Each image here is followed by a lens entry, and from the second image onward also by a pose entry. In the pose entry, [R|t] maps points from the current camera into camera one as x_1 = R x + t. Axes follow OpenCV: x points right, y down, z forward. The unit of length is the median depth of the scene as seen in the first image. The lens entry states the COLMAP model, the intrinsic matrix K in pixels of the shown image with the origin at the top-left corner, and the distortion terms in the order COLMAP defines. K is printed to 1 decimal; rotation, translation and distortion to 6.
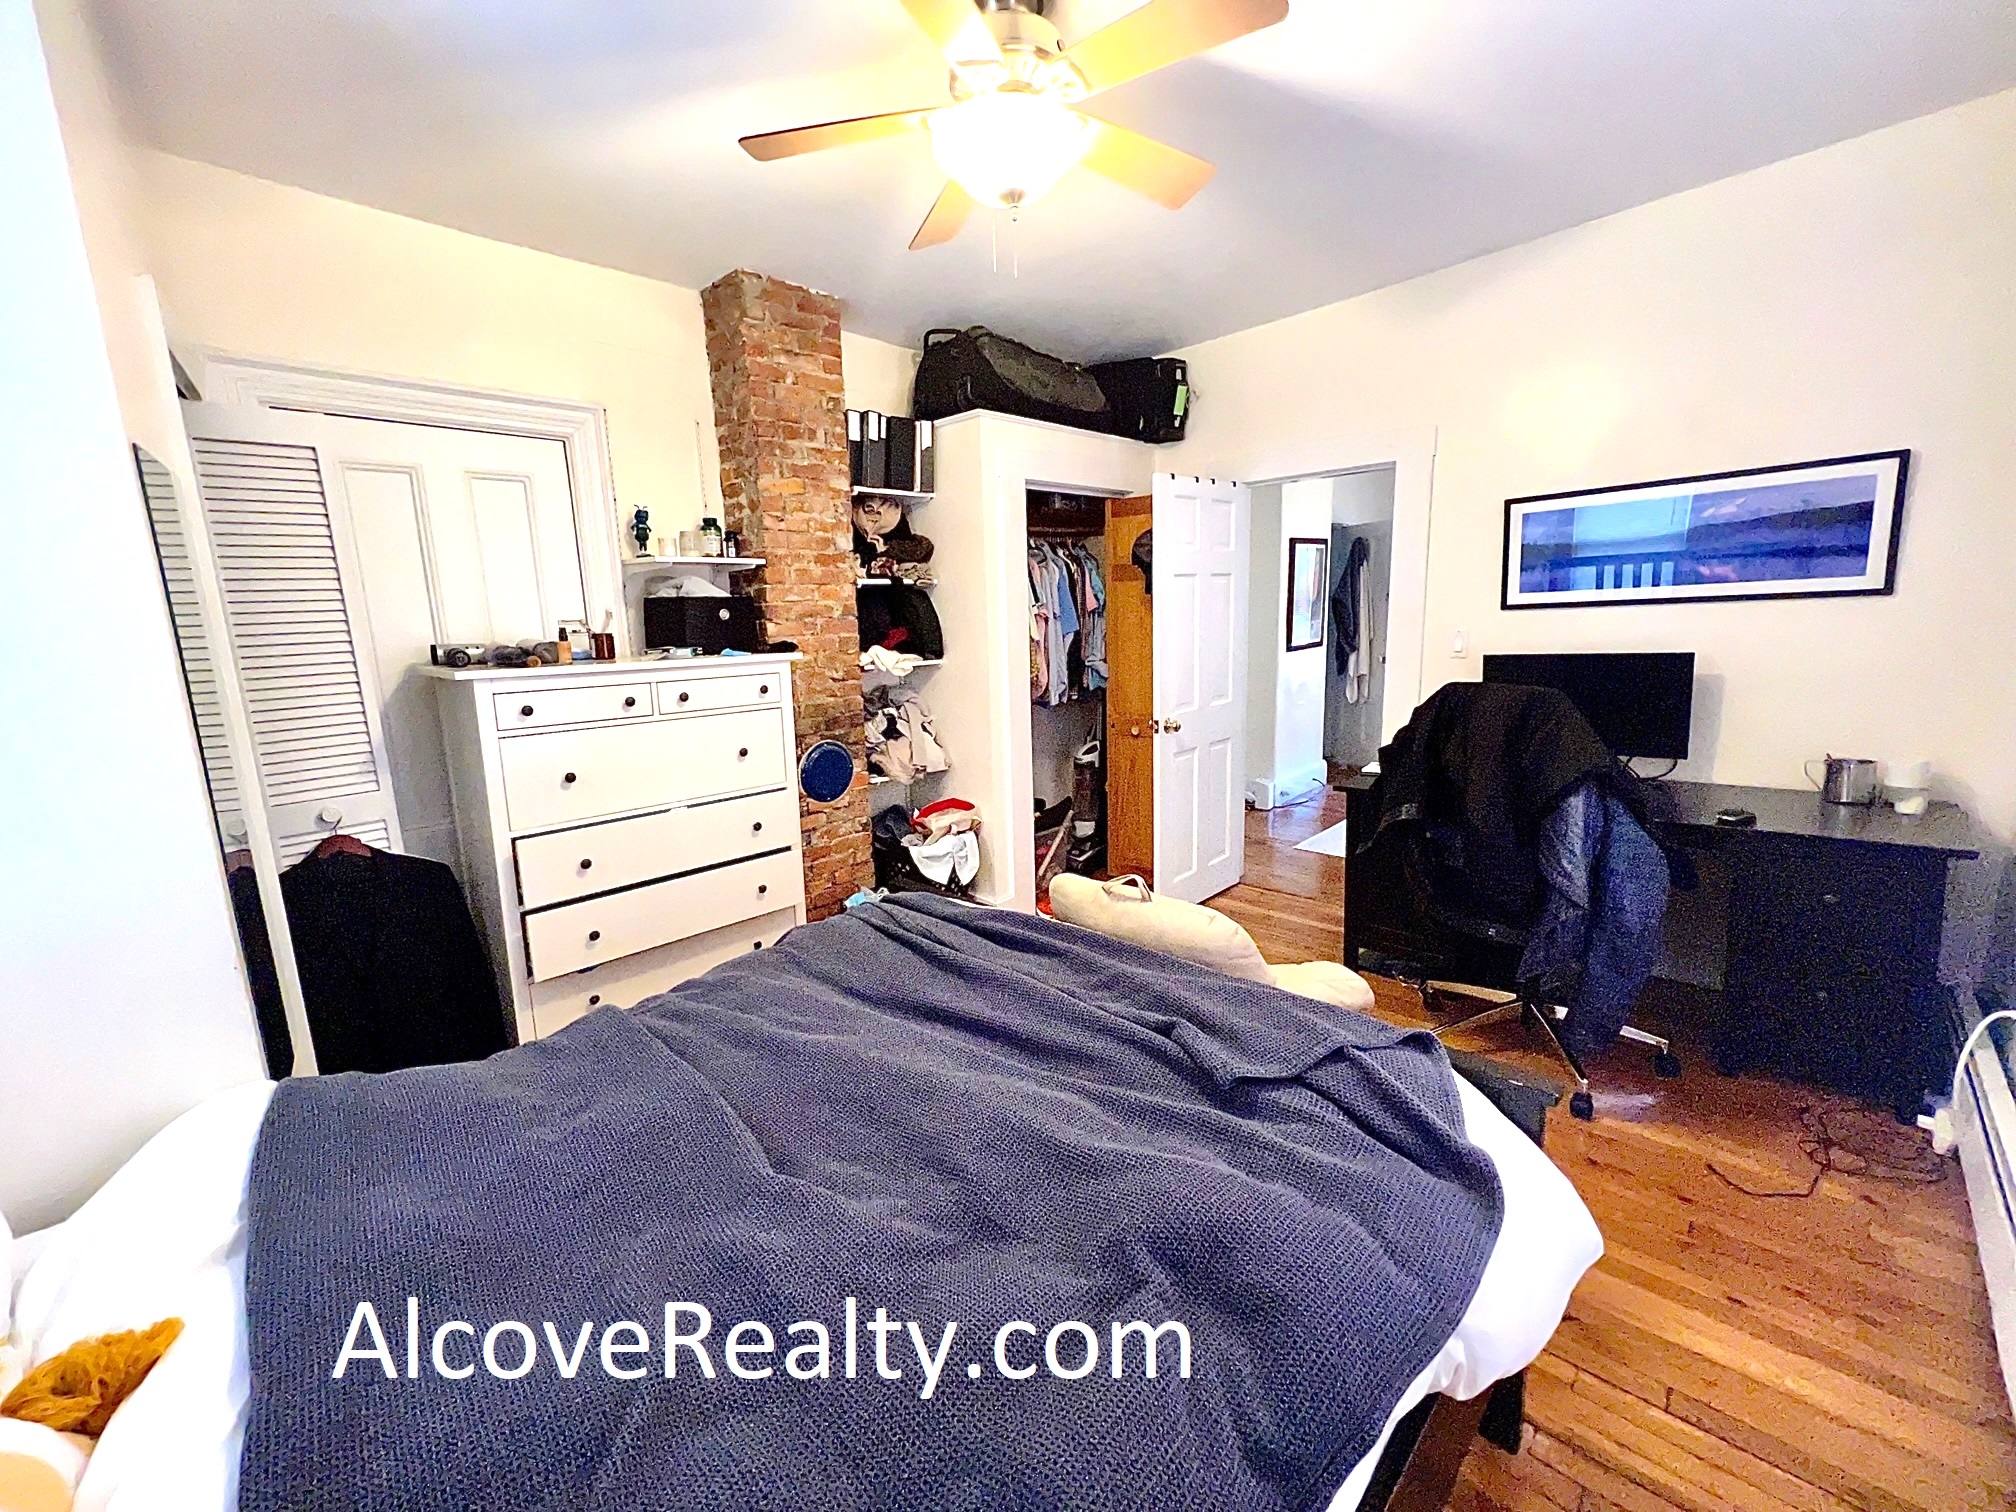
lens RADIAL K [[804.1, 0, 1000.5], [0, 804.1, 746.0], [0, 0, 1]] dist [-0.001215, -0.000099]
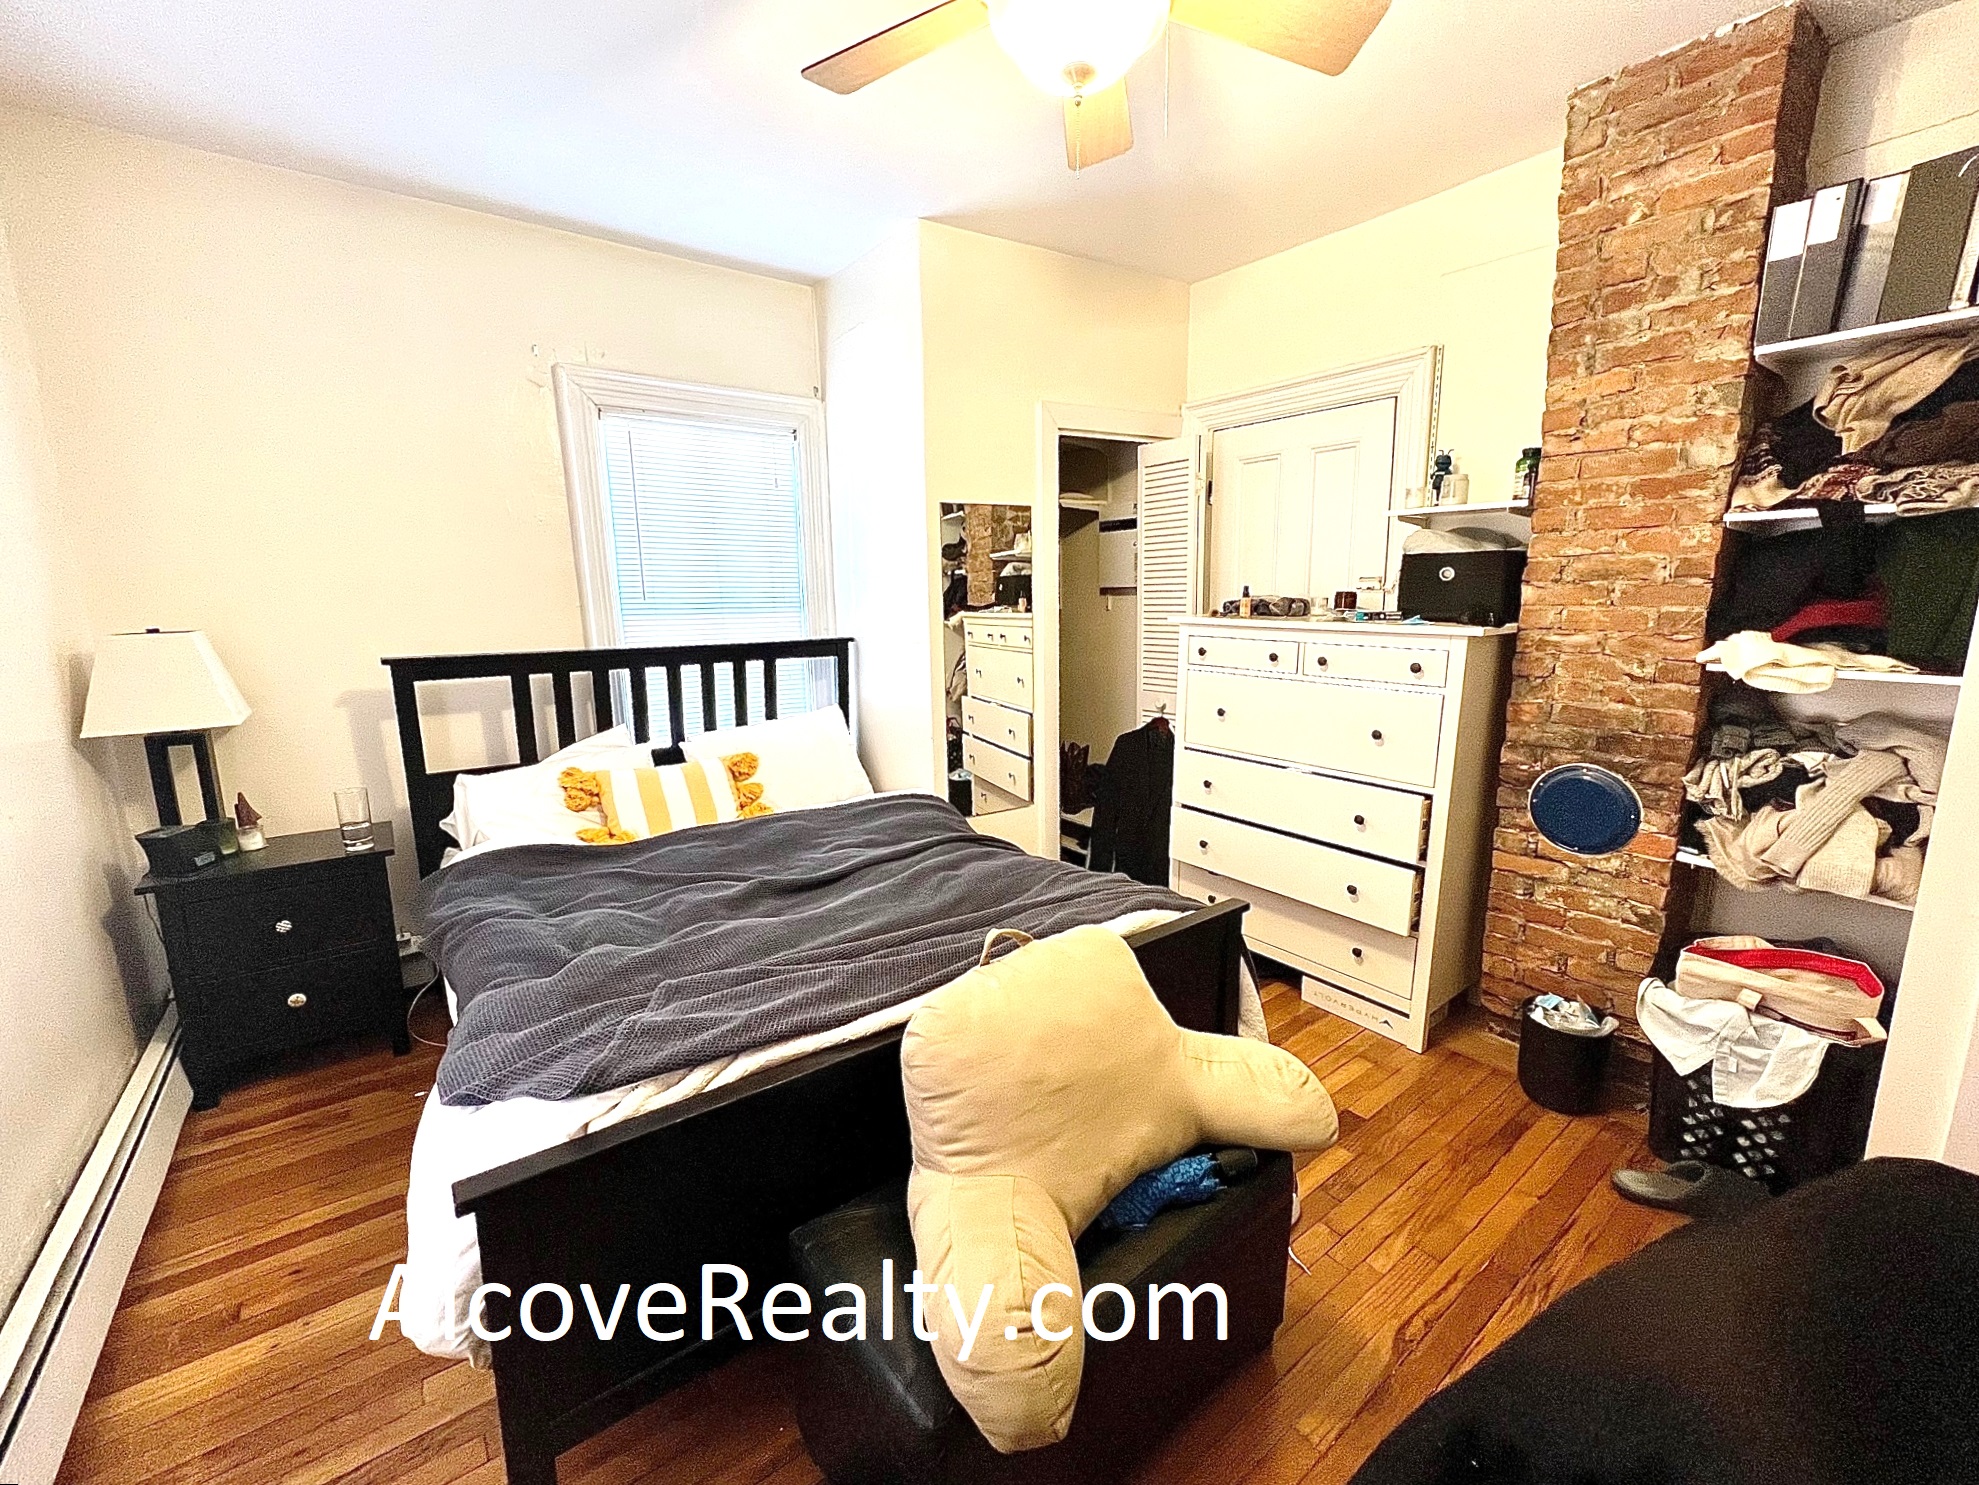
lens RADIAL K [[808.8, 0, 983.6], [0, 808.8, 743.0], [0, 0, 1]] dist [-0.001273, 0.001121]
pose [[-0.146706, 0.216273, -0.965248, 0.513886], [-0.152811, 0.959137, 0.238129, -0.109576], [0.977306, 0.182435, -0.107663, 0.587341]]
